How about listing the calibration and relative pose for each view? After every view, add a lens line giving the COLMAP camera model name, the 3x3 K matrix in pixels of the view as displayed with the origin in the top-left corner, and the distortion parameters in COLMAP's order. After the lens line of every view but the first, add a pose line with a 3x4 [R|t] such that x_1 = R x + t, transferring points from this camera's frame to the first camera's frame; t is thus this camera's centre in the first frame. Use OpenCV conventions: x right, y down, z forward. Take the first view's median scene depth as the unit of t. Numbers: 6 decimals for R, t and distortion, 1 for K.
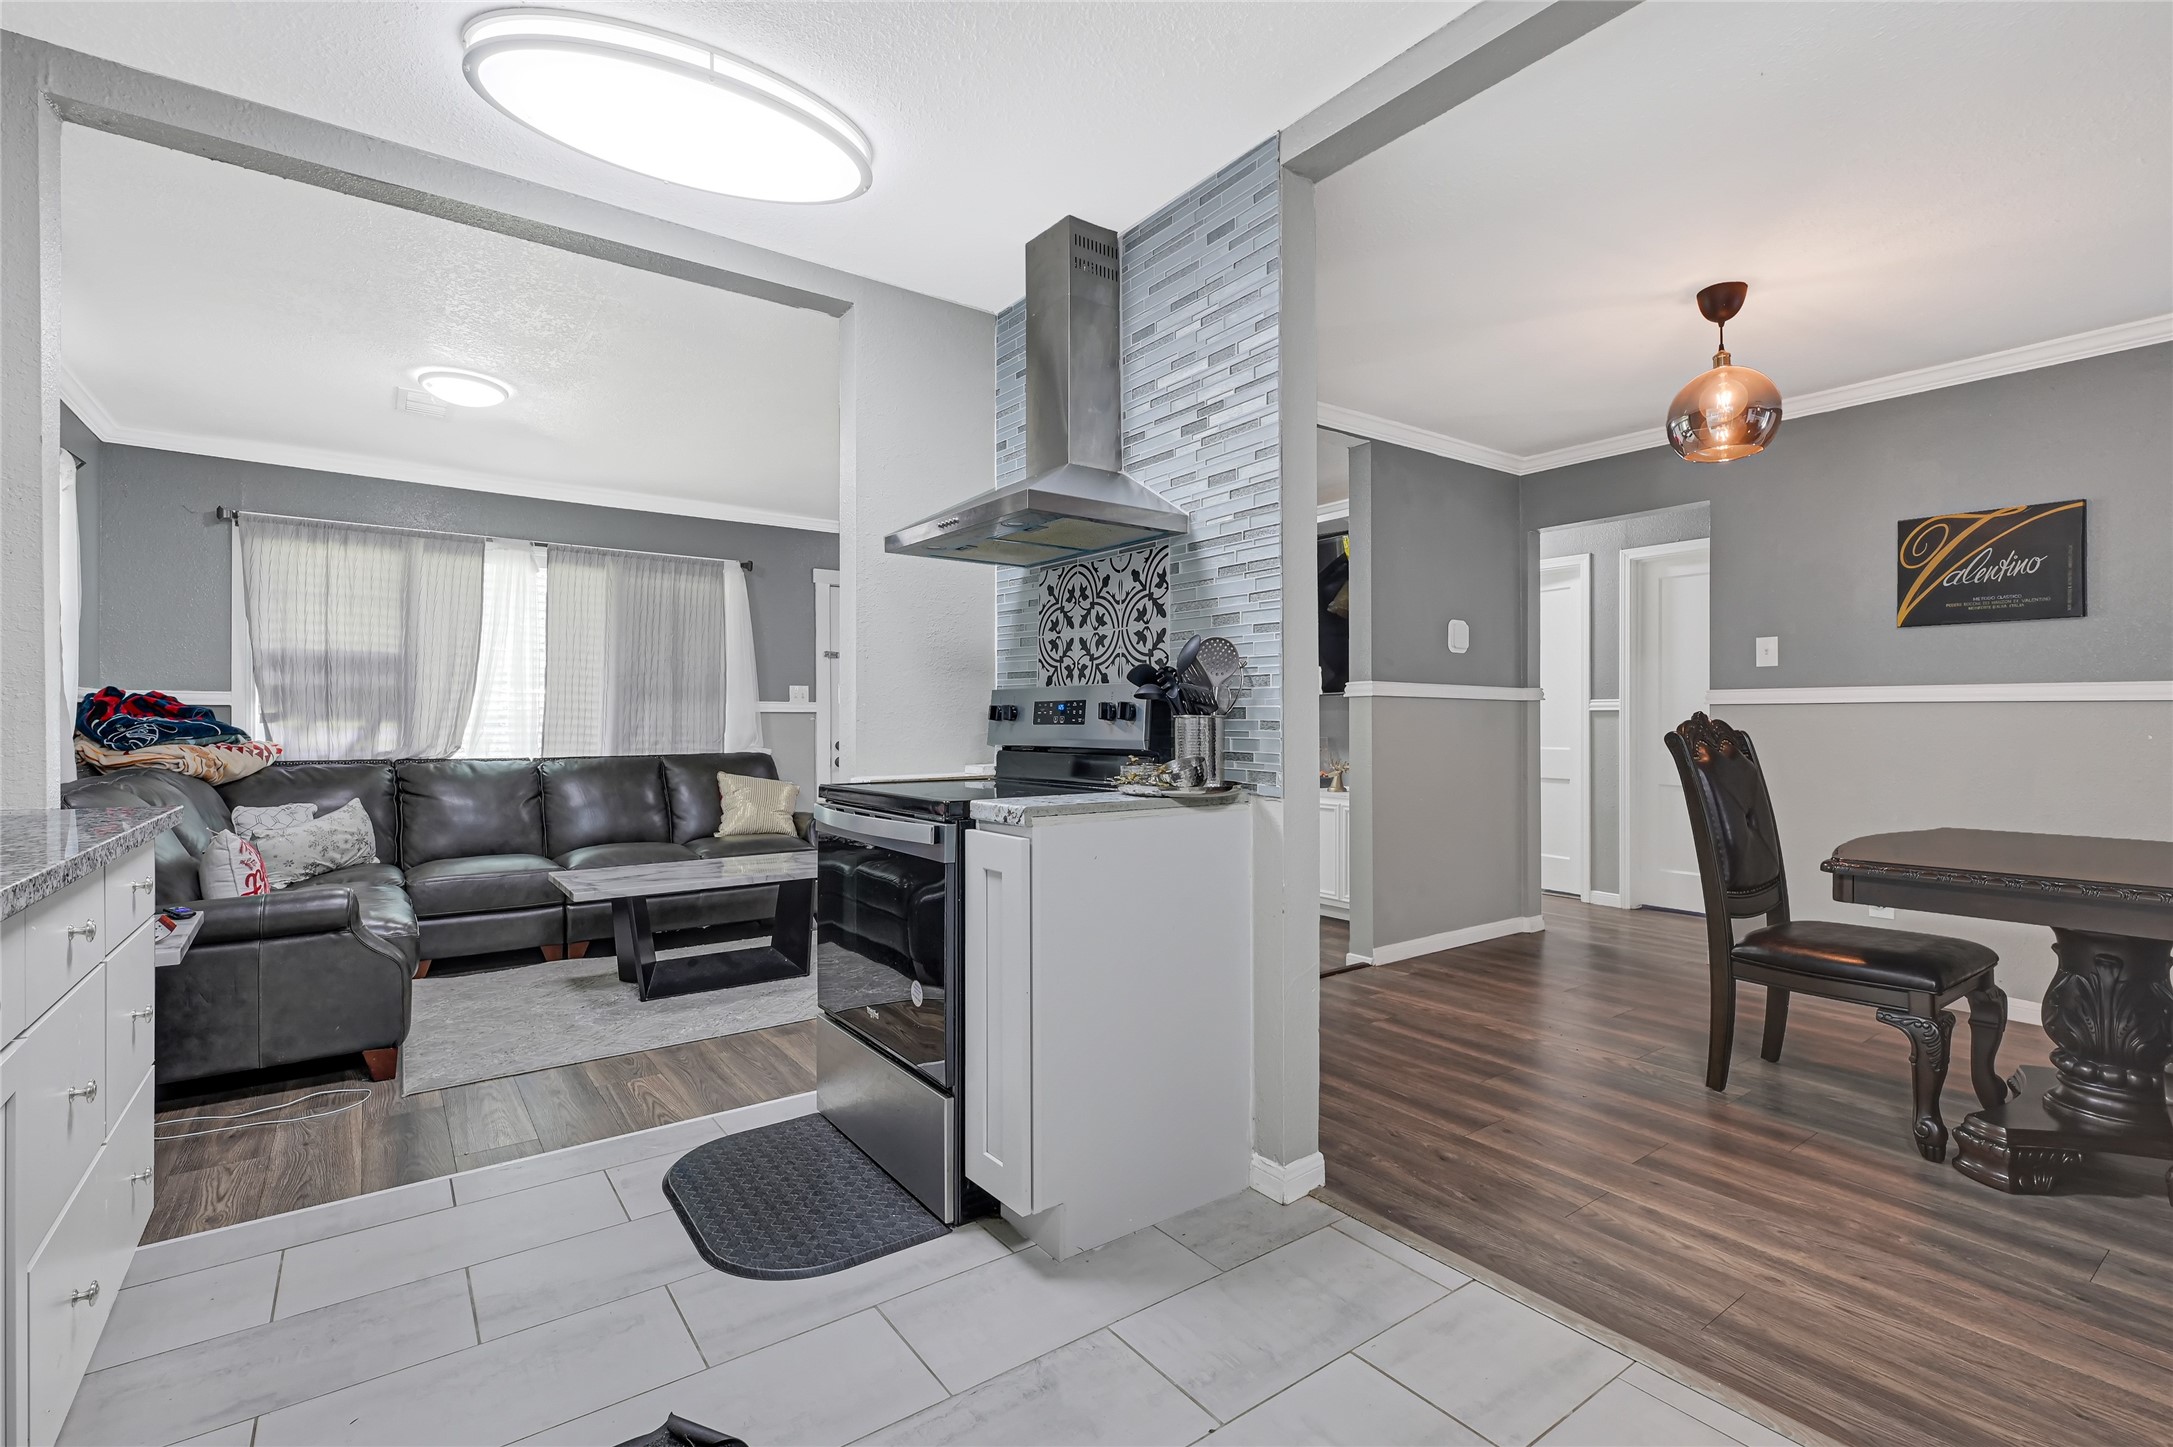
lens RADIAL K [[939.9, 0, 1086.5], [0, 939.9, 723.5], [0, 0, 1]] dist [-0.000205, 0.000114]
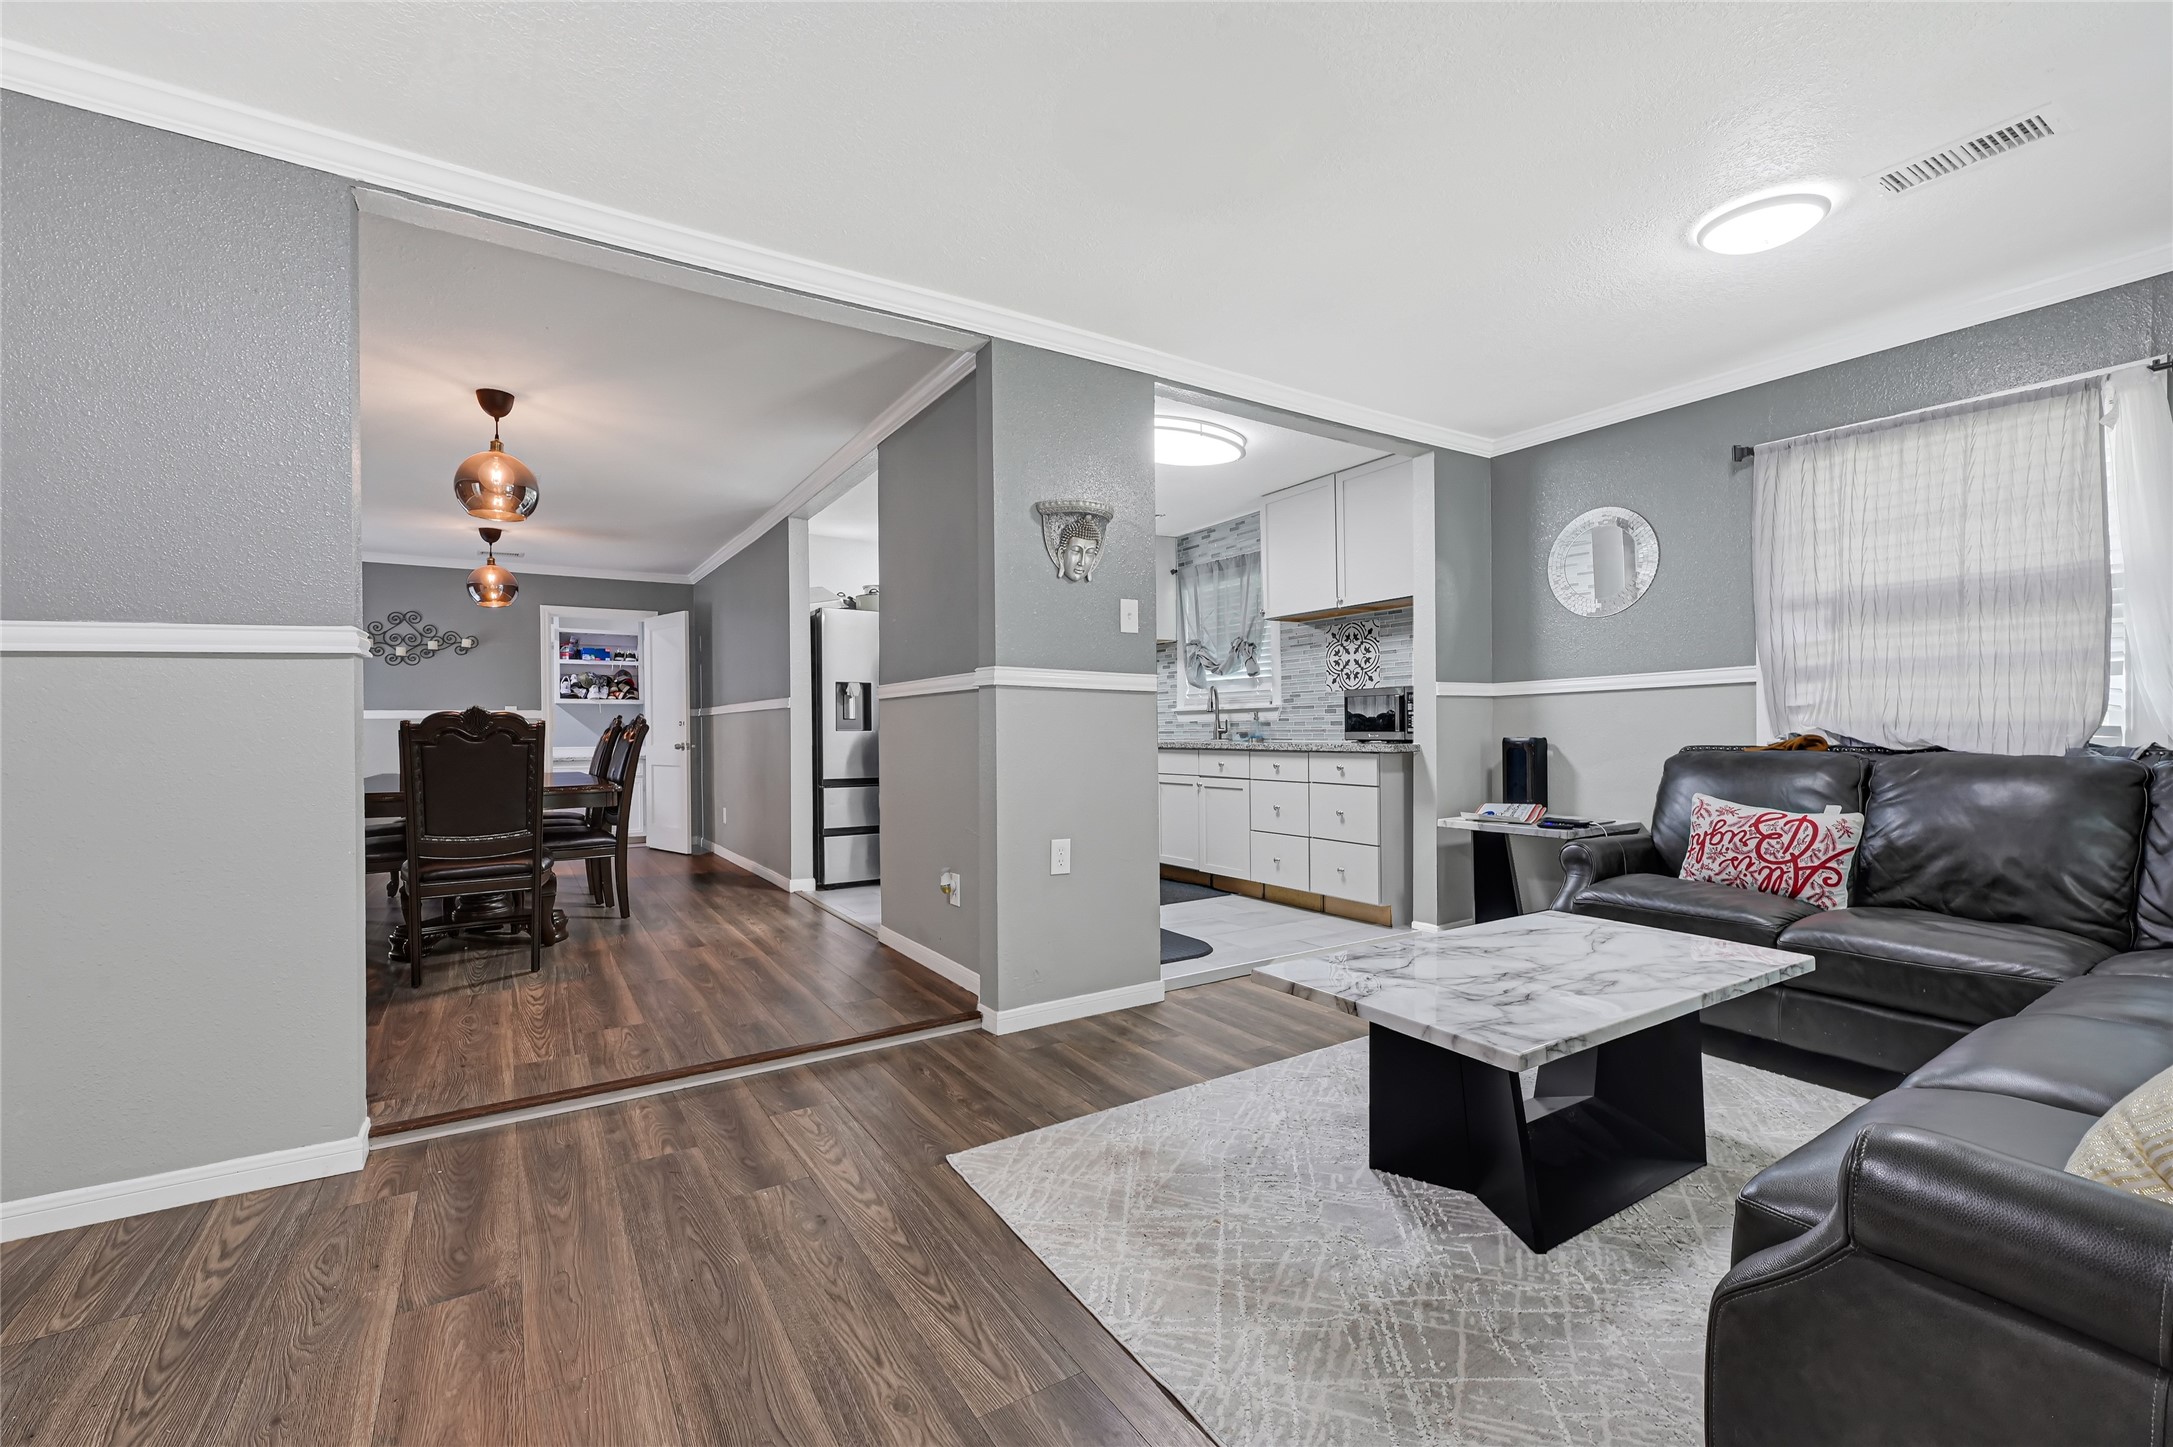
lens RADIAL K [[939.9, 0, 1086.5], [0, 939.9, 723.5], [0, 0, 1]] dist [-0.000205, 0.000114]
pose [[-0.996781, 0.011205, 0.079384, -0.225286], [0.011277, 0.999936, 0.000454, 0.018018], [-0.079373, 0.001347, -0.996844, 1.892311]]
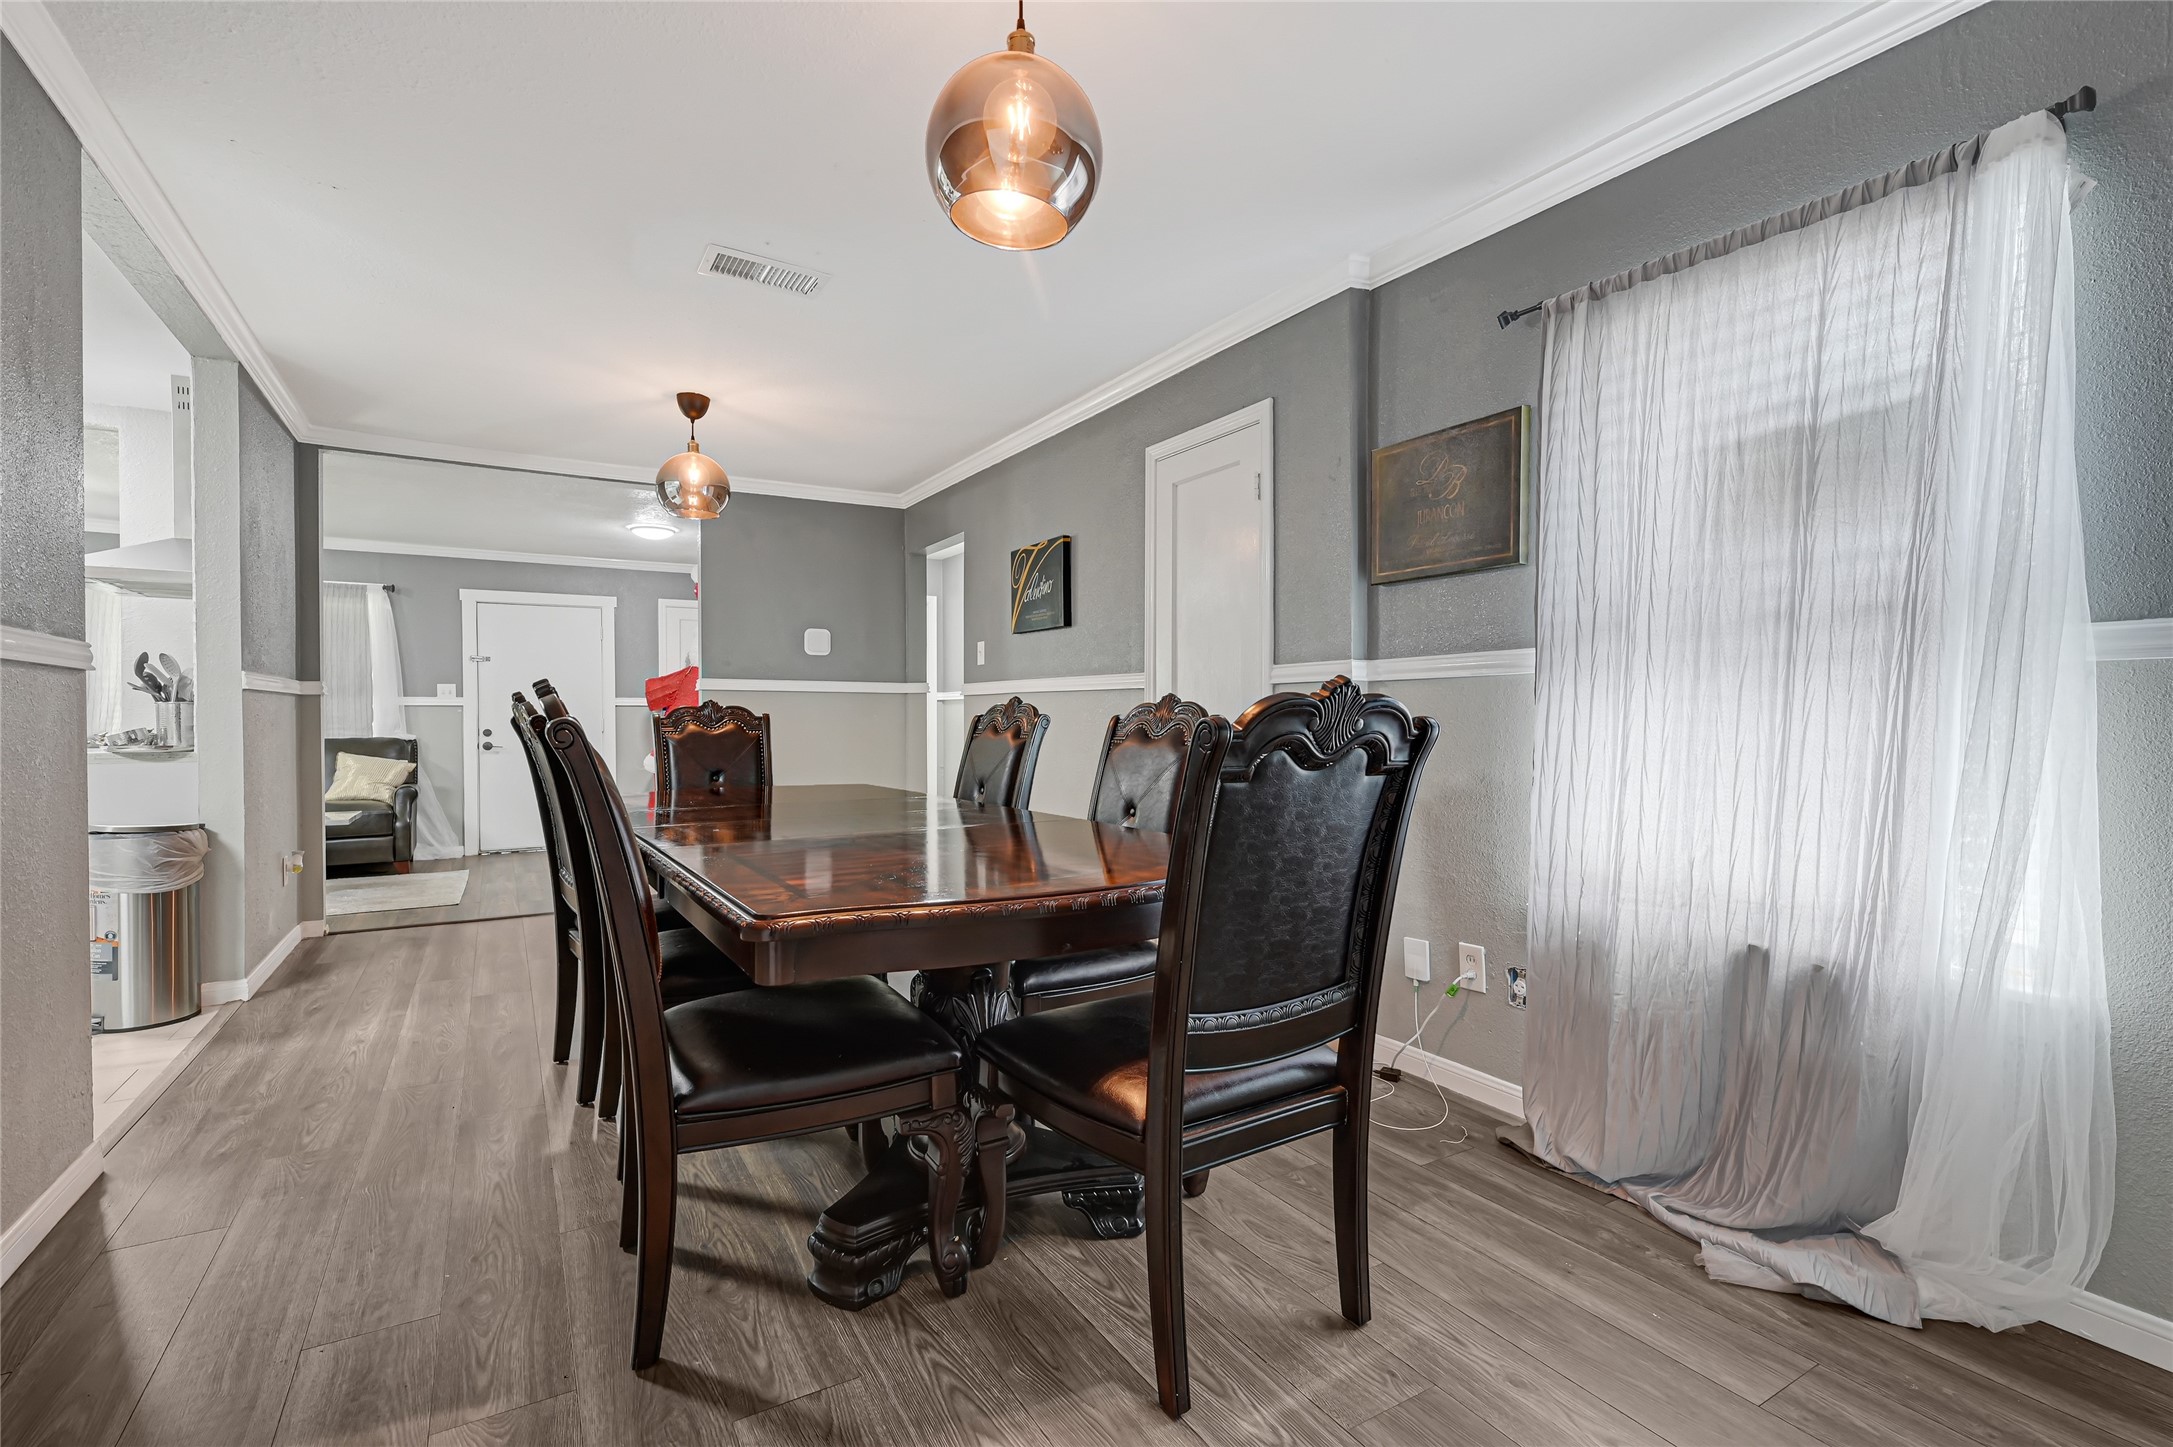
lens RADIAL K [[939.9, 0, 1086.5], [0, 939.9, 723.5], [0, 0, 1]] dist [-0.000205, 0.000114]
pose [[0.995804, -0.001245, -0.091500, 1.149069], [0.001556, 0.999993, 0.003322, 0.016135], [0.091495, -0.003450, 0.995800, -0.279396]]
